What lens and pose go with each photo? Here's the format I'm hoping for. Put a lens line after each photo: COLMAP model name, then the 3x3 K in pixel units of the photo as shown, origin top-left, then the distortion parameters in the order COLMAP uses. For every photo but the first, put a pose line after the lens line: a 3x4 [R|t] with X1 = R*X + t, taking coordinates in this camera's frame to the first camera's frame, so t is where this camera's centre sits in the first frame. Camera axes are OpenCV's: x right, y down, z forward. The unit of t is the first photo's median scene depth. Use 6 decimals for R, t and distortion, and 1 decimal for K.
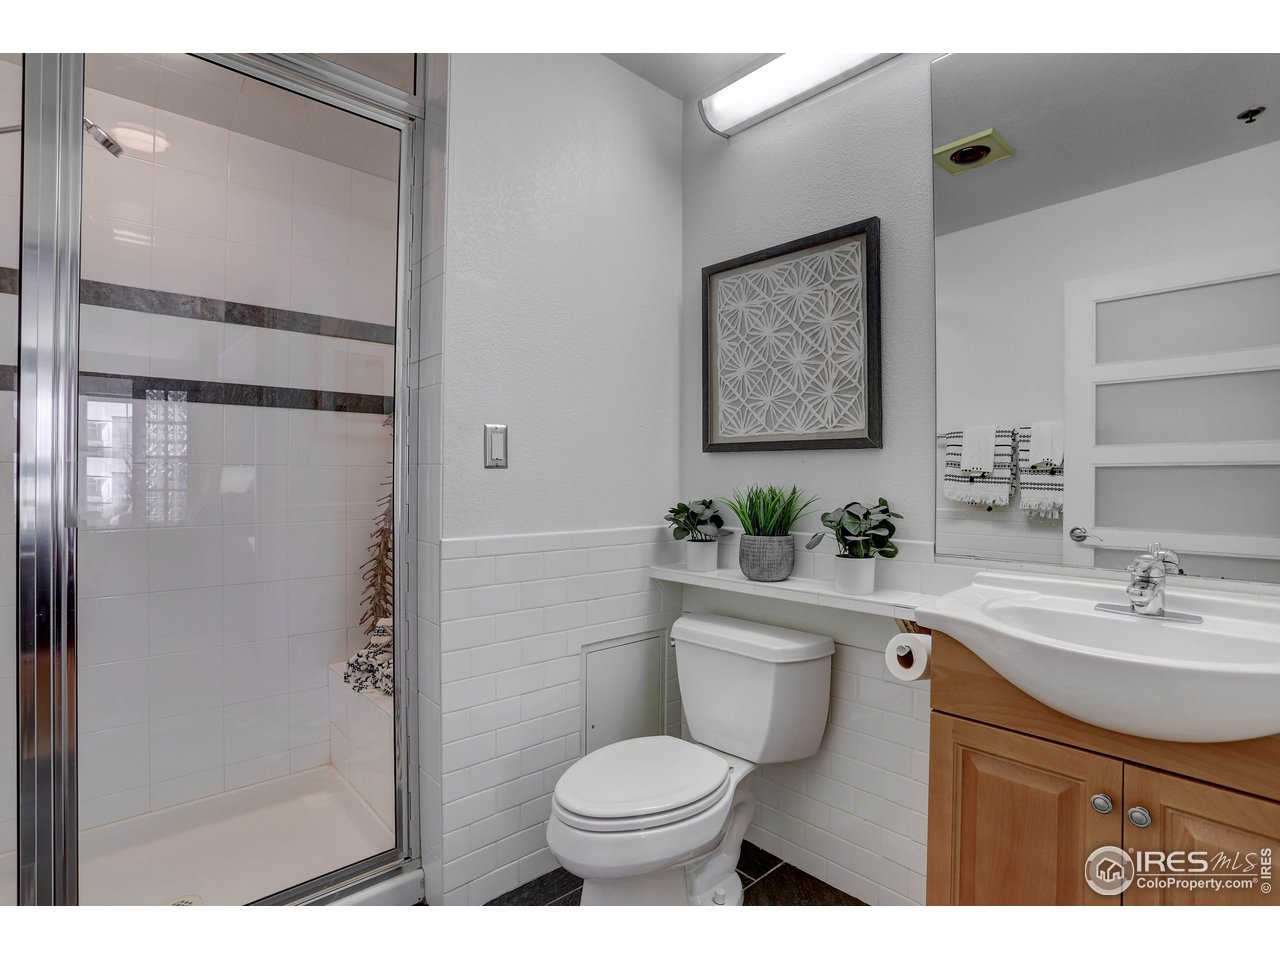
lens RADIAL K [[639.1, 0, 637.1], [0, 639.1, 479.9], [0, 0, 1]] dist [-0.075300, 0.034716]
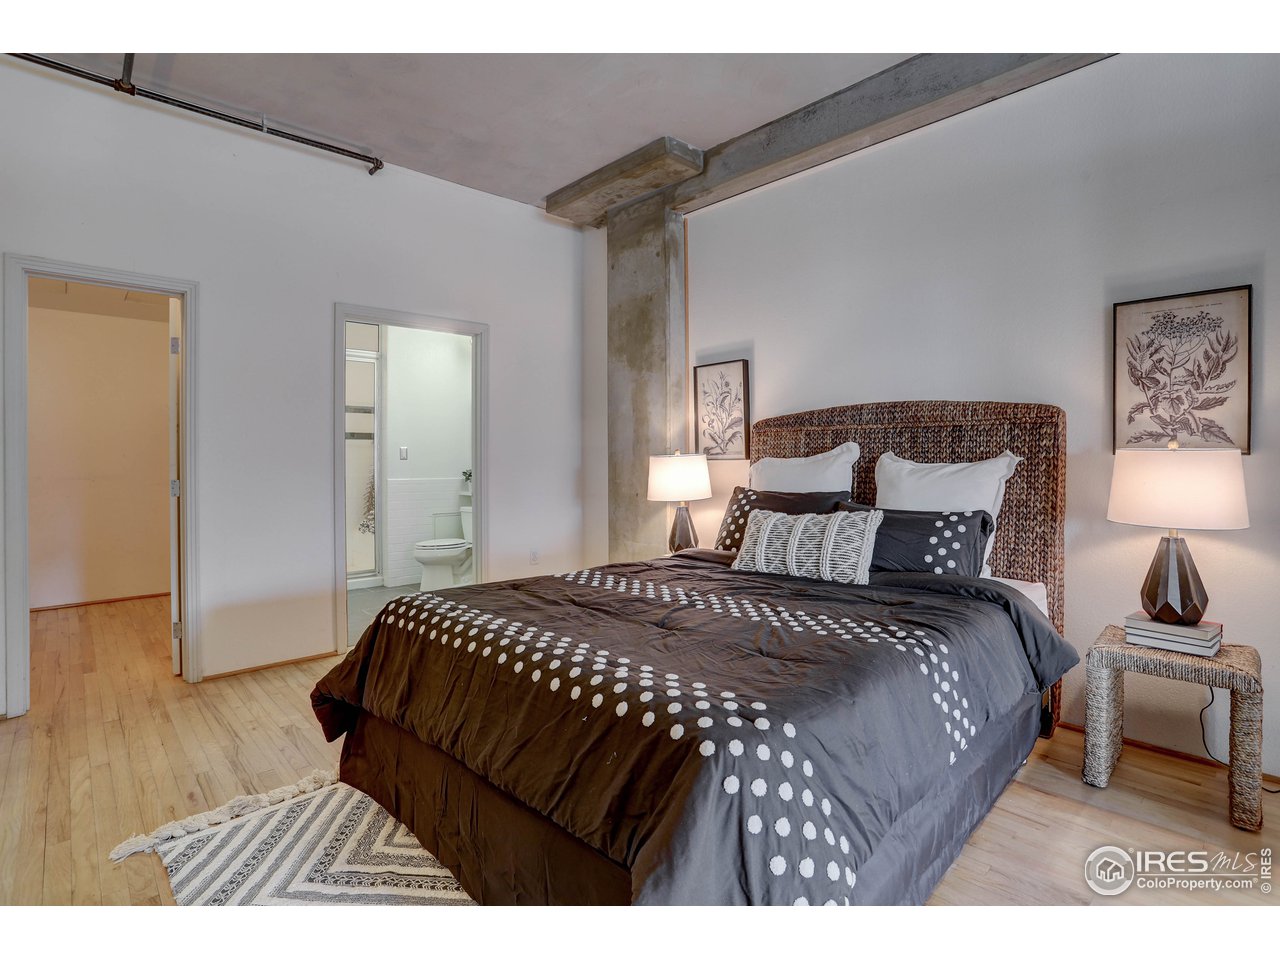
lens RADIAL K [[639.1, 0, 637.1], [0, 639.1, 479.9], [0, 0, 1]] dist [-0.075300, 0.034716]
pose [[0.999657, 0.002361, 0.026076, 0.817063], [-0.002914, 0.999772, 0.021161, 0.011074], [-0.026020, -0.021230, 0.999436, -2.123440]]
